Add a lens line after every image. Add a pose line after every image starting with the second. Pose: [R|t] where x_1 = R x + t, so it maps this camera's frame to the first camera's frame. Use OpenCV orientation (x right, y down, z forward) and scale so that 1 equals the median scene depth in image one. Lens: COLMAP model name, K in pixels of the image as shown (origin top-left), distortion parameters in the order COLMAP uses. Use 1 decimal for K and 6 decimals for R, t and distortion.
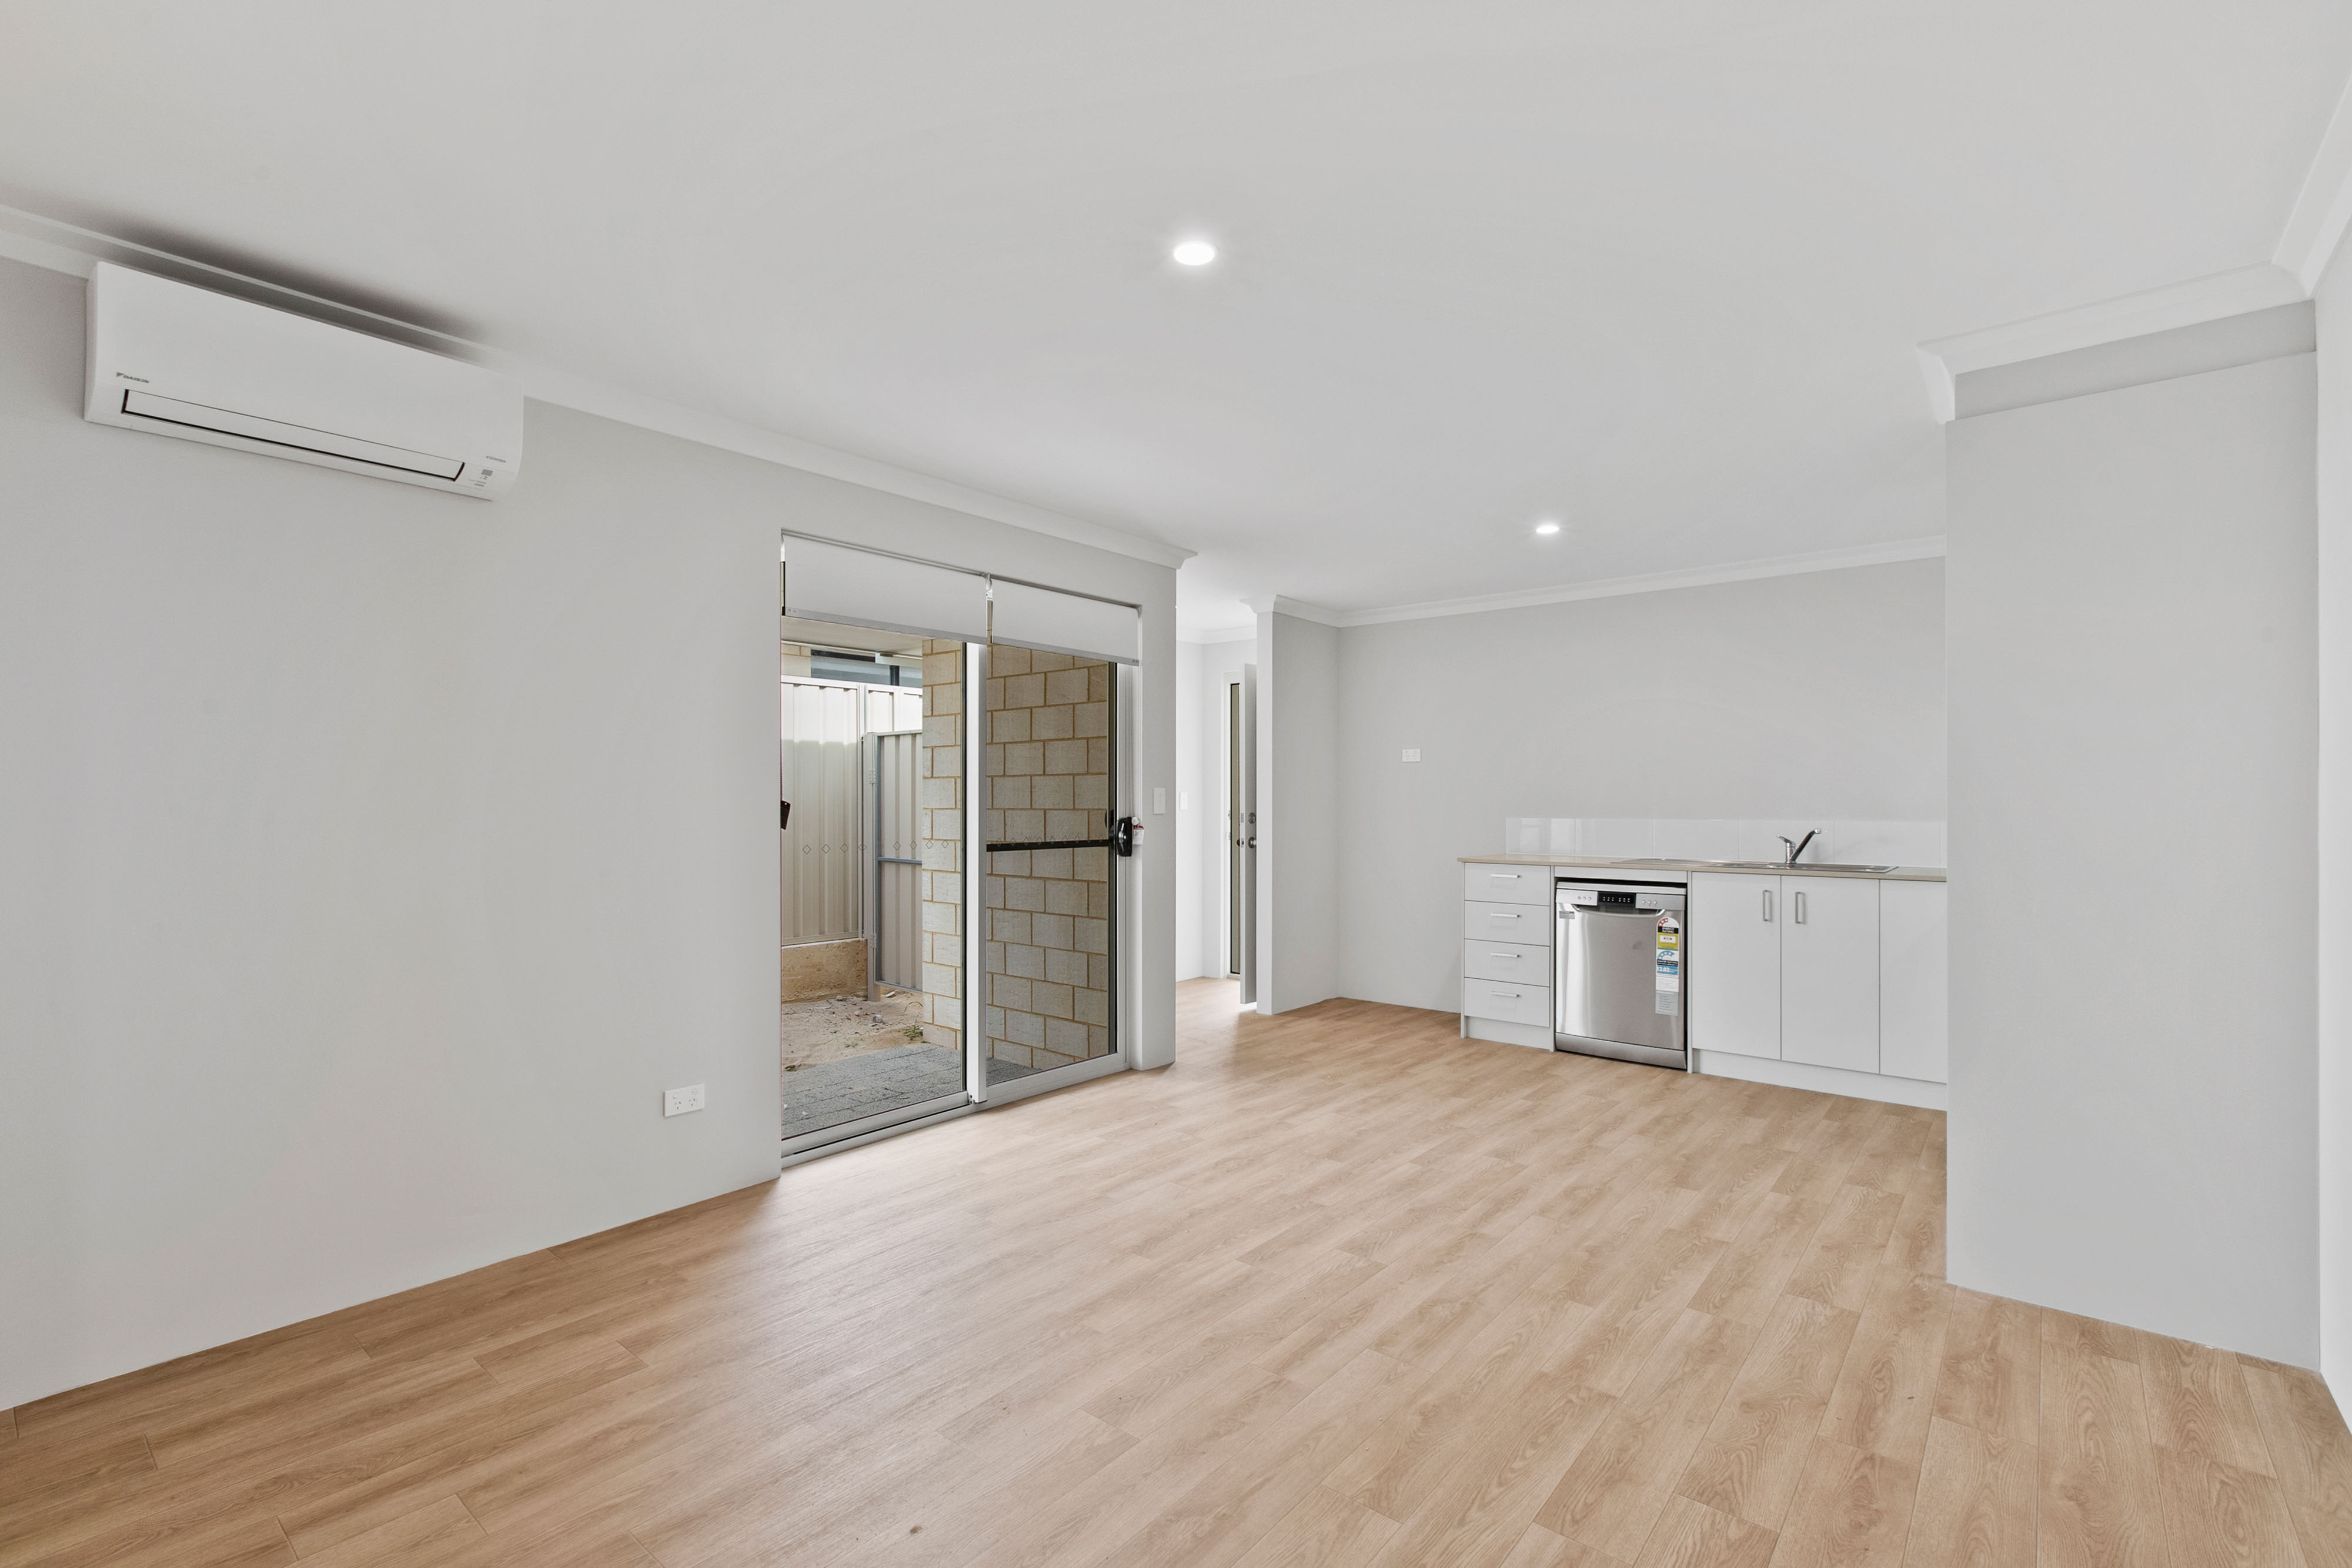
lens RADIAL K [[1044.6, 0, 1164.8], [0, 1044.6, 790.6], [0, 0, 1]] dist [0.001000, -0.001385]
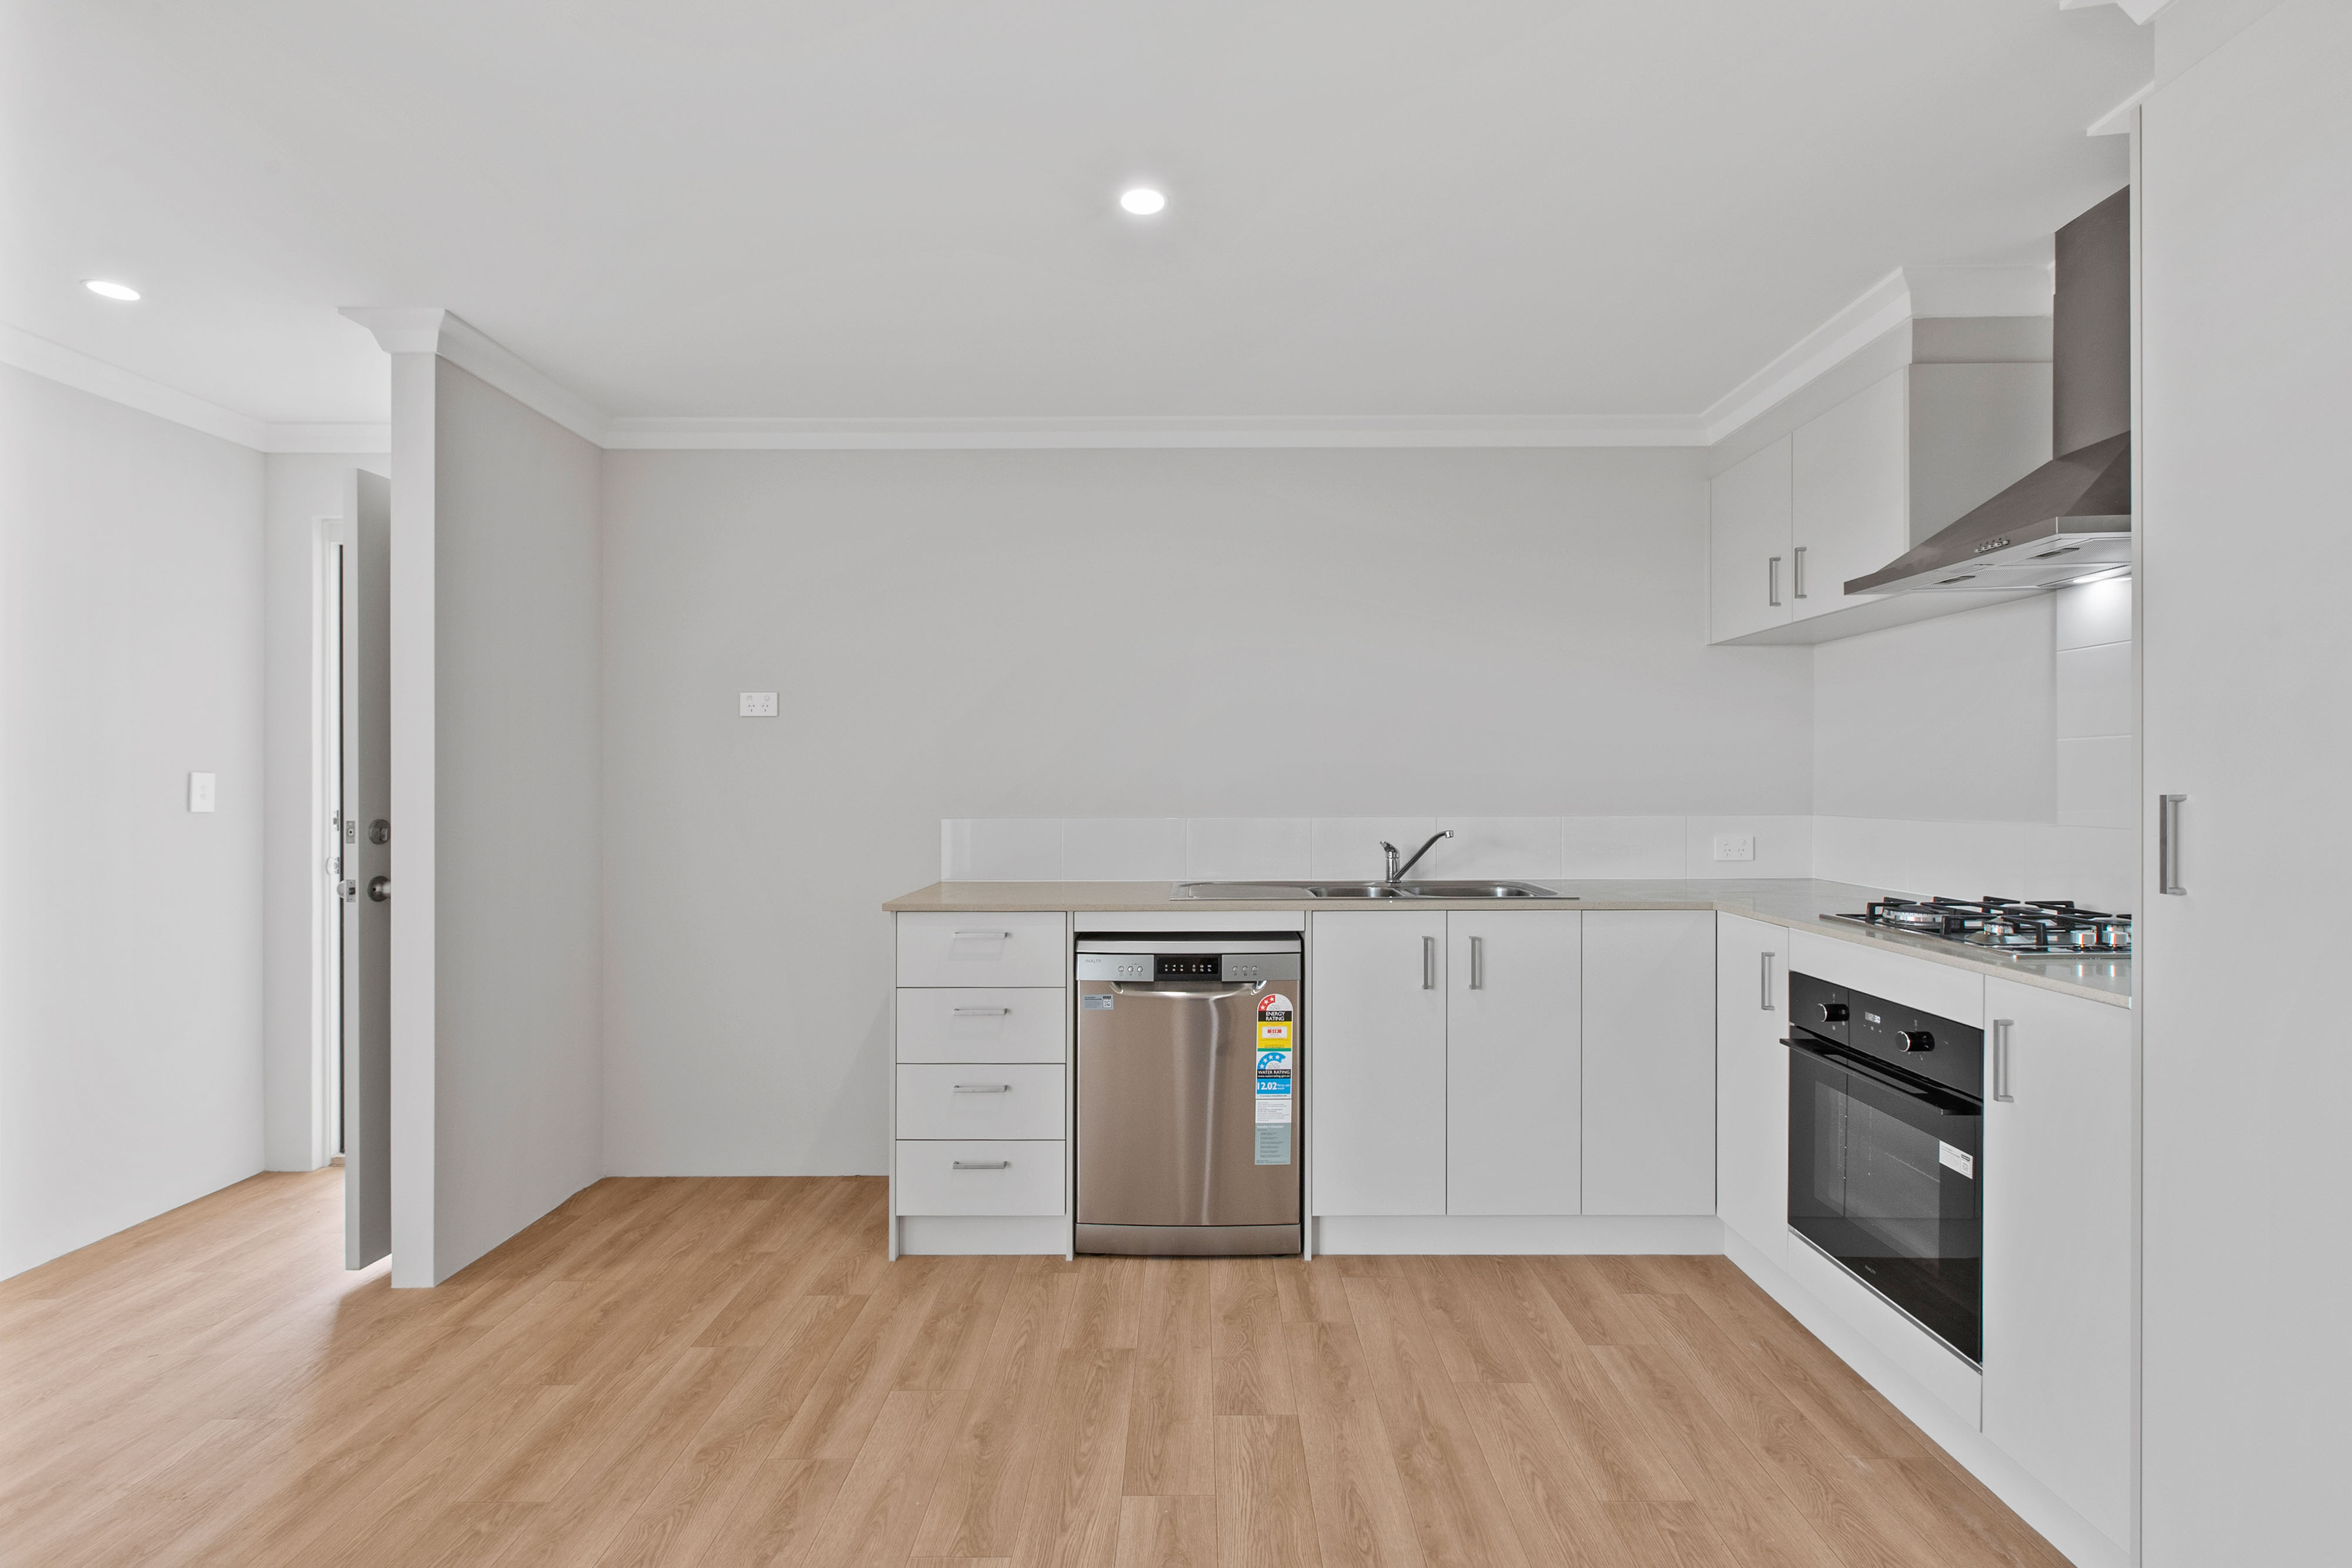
lens RADIAL K [[1044.6, 0, 1171.3], [0, 1044.6, 808.2], [0, 0, 1]] dist [0.001000, -0.001385]
pose [[0.767894, 0.001228, 0.640575, 0.073564], [-0.000894, 0.999999, -0.000844, 0.020849], [-0.640576, 0.000075, 0.767895, 0.578240]]
